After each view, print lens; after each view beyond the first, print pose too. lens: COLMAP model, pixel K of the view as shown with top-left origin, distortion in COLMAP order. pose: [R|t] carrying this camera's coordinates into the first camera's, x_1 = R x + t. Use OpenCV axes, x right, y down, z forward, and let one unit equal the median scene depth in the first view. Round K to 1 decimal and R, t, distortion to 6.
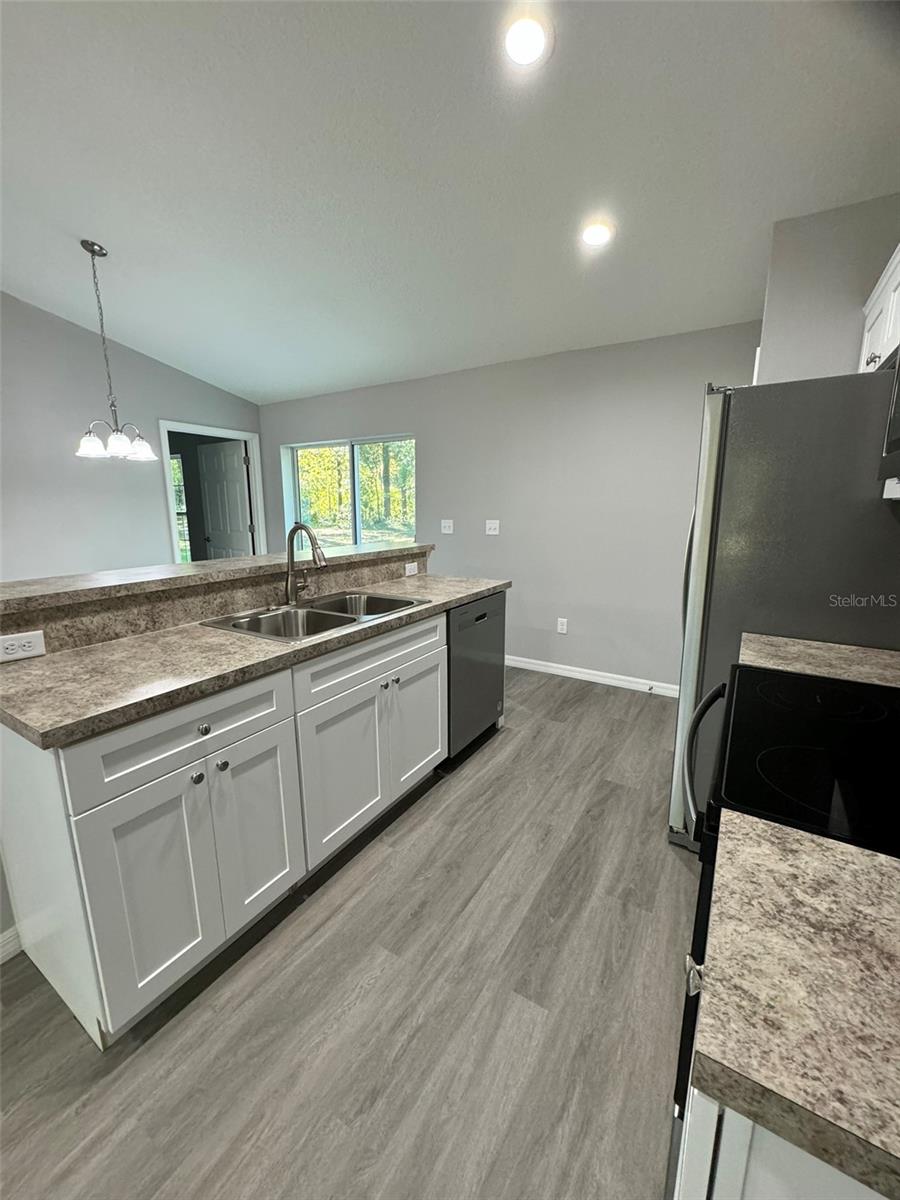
lens RADIAL K [[478.2, 0, 450.0], [0, 478.2, 600.0], [0, 0, 1]] dist [-0.000936, 0.000527]
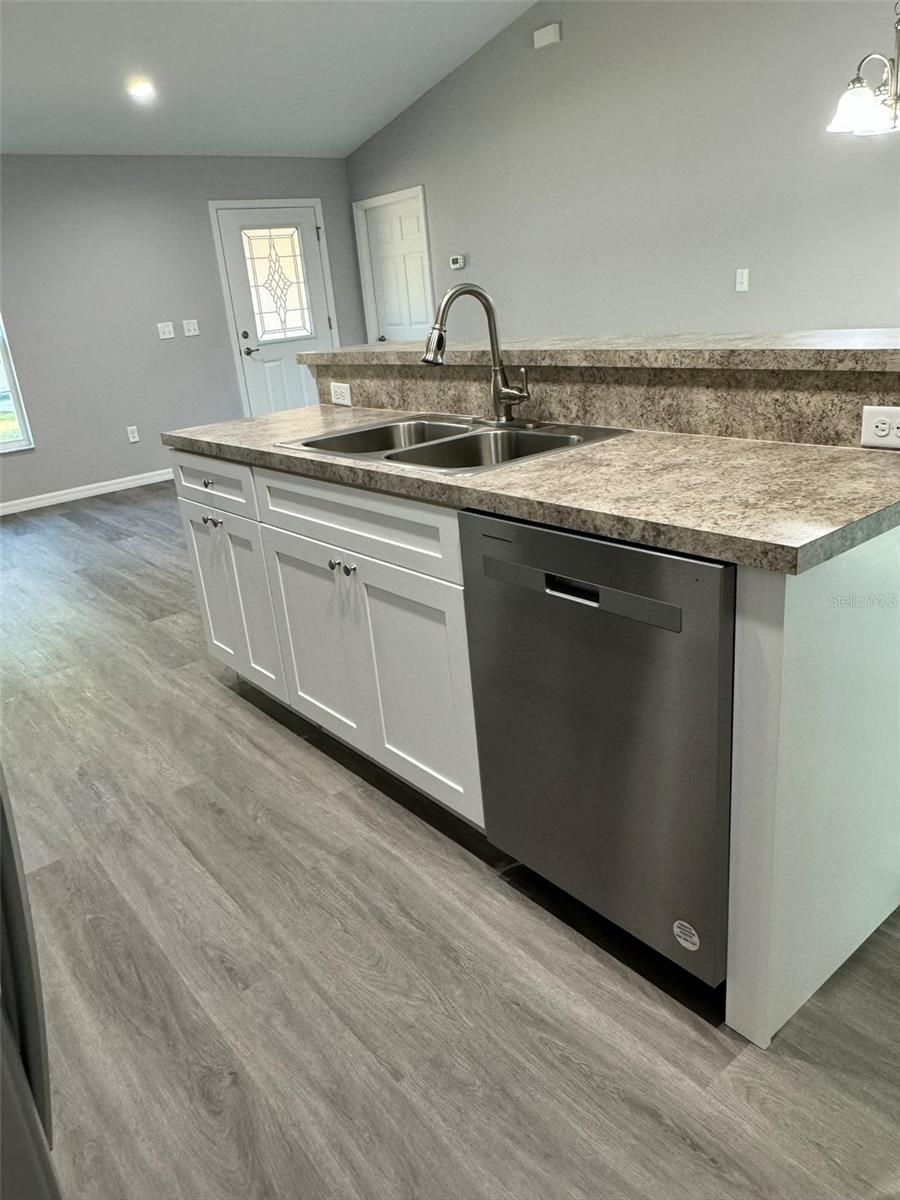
lens RADIAL K [[846.5, 0, 449.5], [0, 846.5, 581.4], [0, 0, 1]] dist [0.003566, -0.002129]
pose [[-0.322822, 0.369920, -0.871174, 0.739484], [-0.065909, 0.909435, 0.410590, -0.260121], [0.944162, 0.189966, -0.269205, 1.357674]]
